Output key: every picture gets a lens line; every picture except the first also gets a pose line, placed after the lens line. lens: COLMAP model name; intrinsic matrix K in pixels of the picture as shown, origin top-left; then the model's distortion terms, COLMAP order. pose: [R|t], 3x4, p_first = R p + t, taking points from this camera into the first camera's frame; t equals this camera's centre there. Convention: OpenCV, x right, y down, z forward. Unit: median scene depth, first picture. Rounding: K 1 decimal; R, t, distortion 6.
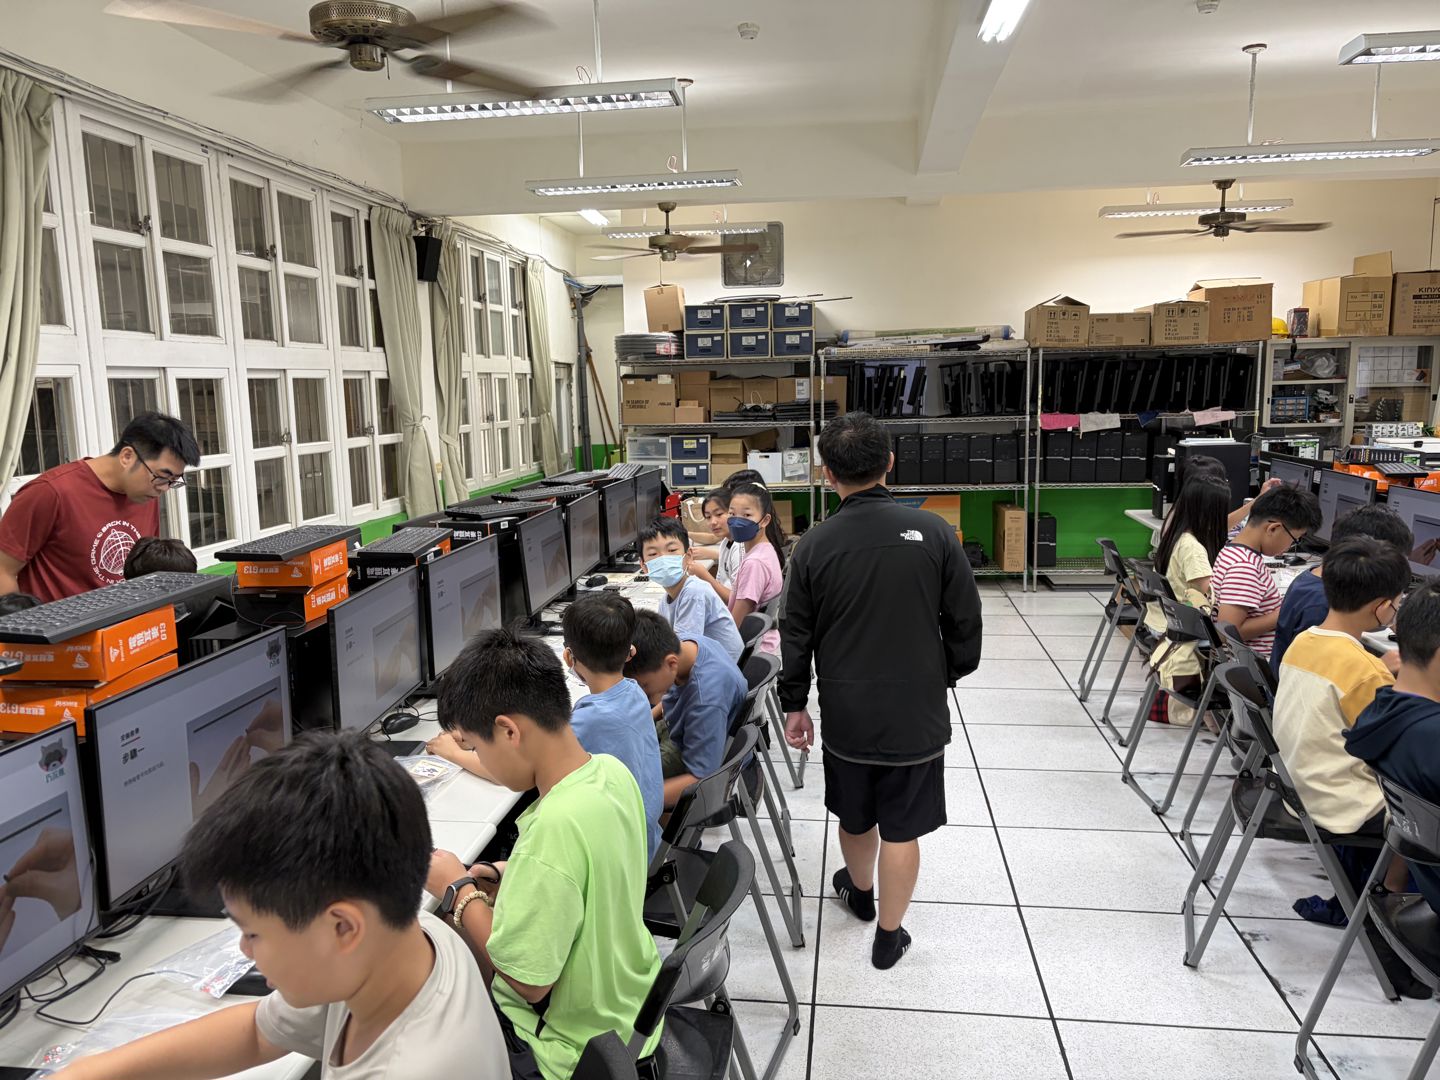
lens RADIAL K [[1080.2, 0, 720.5], [0, 1080.2, 542.4], [0, 0, 1]] dist [0.027808, -0.027155]
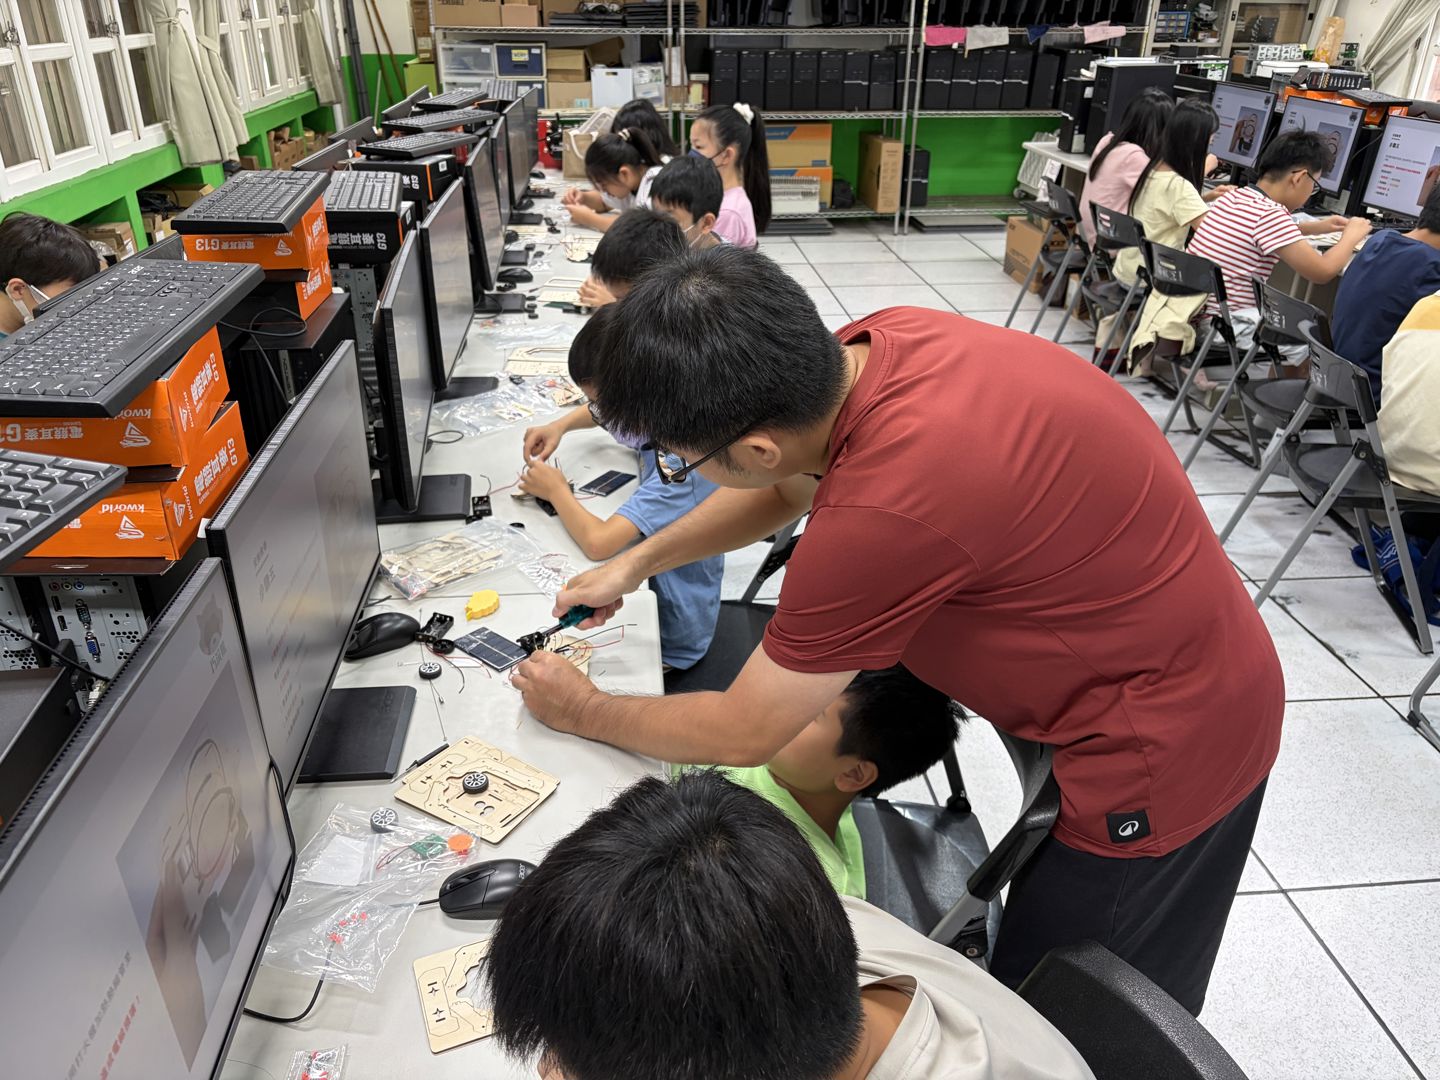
lens RADIAL K [[1080.2, 0, 718.6], [0, 1080.2, 546.7], [0, 0, 1]] dist [0.027808, -0.027155]
pose [[0.975308, -0.075761, 0.207446, -0.090948], [0.004444, 0.945860, 0.324545, -0.004555], [-0.220803, -0.315610, 0.922841, 0.084461]]
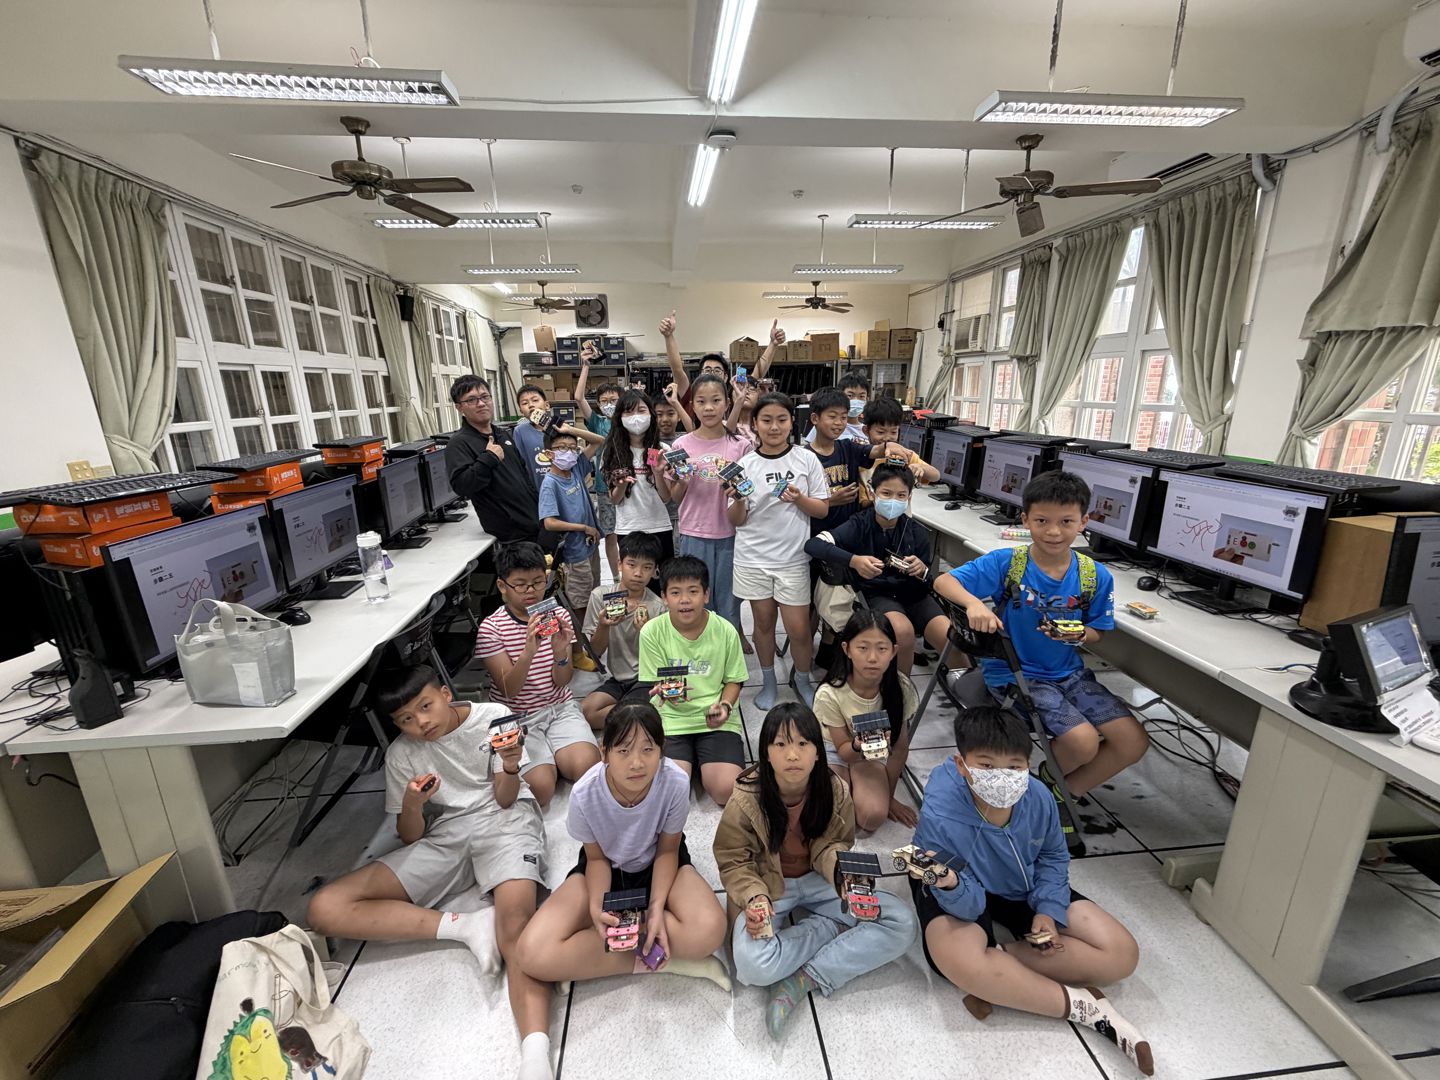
lens RADIAL K [[564.7, 0, 722.3], [0, 564.7, 539.0], [0, 0, 1]] dist [-0.004549, -0.000048]
pose [[0.973666, -0.057197, 0.220688, 0.013371], [0.031357, 0.992415, 0.118864, 0.025670], [-0.225813, -0.108813, 0.968075, -0.069370]]
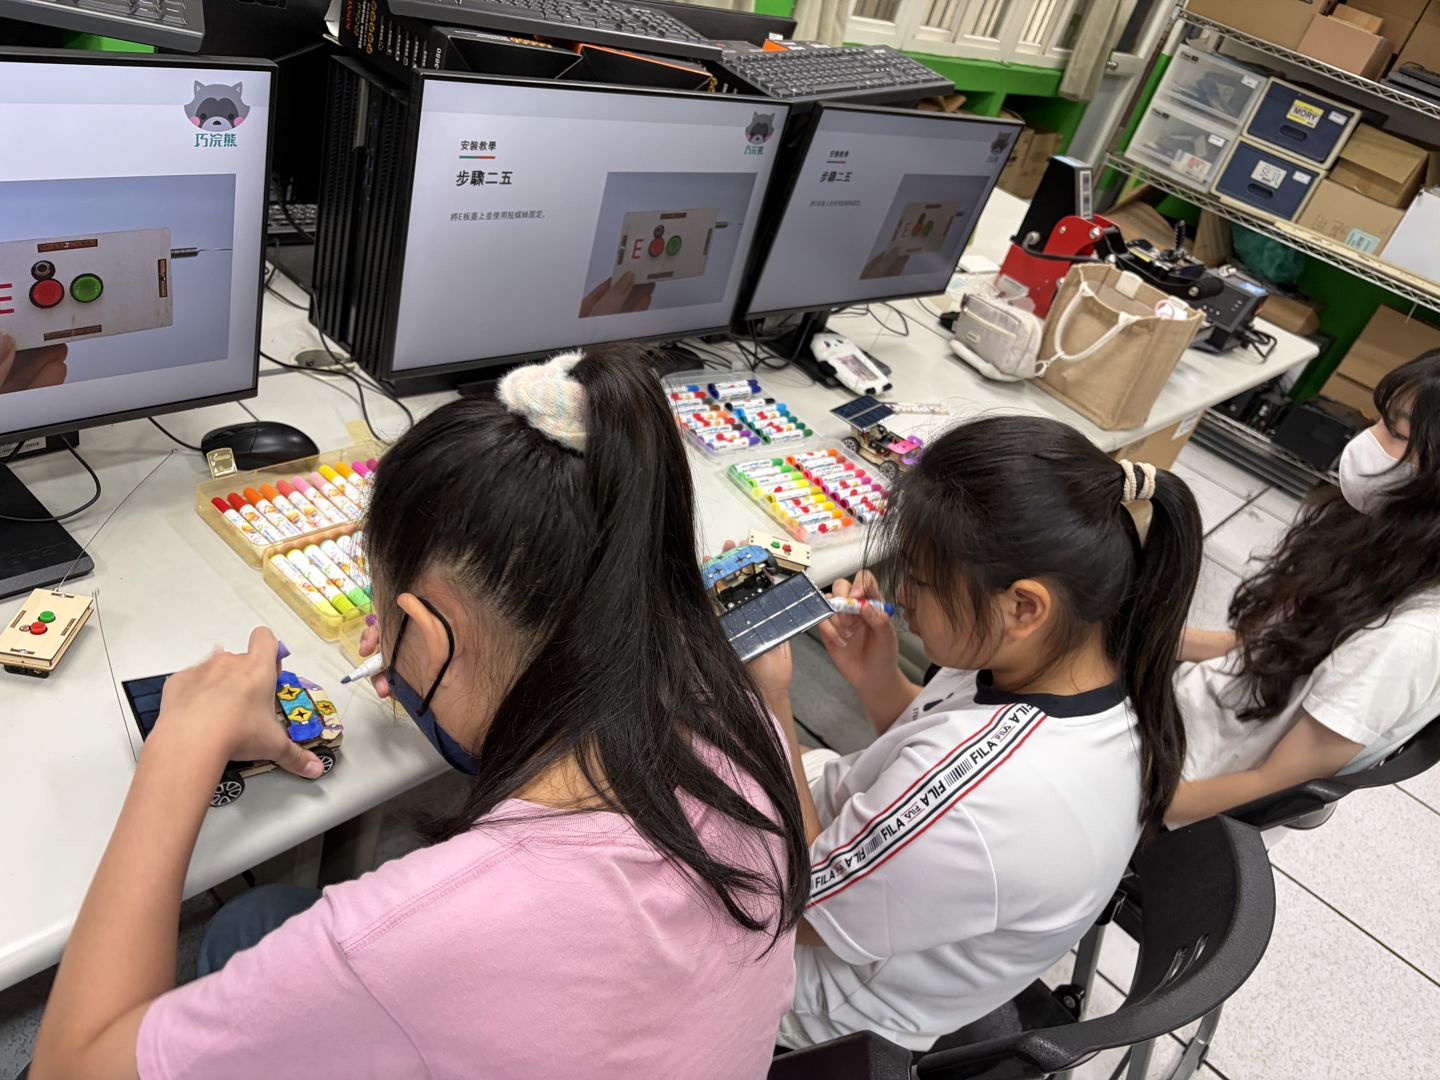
lens RADIAL K [[1080.2, 0, 727.9], [0, 1080.2, 535.4], [0, 0, 1]] dist [0.027808, -0.027155]
pose [[0.808432, 0.508118, -0.297075, 0.000581], [-0.355783, 0.823938, 0.441071, -0.068887], [0.468888, -0.250882, 0.846878, 0.526440]]
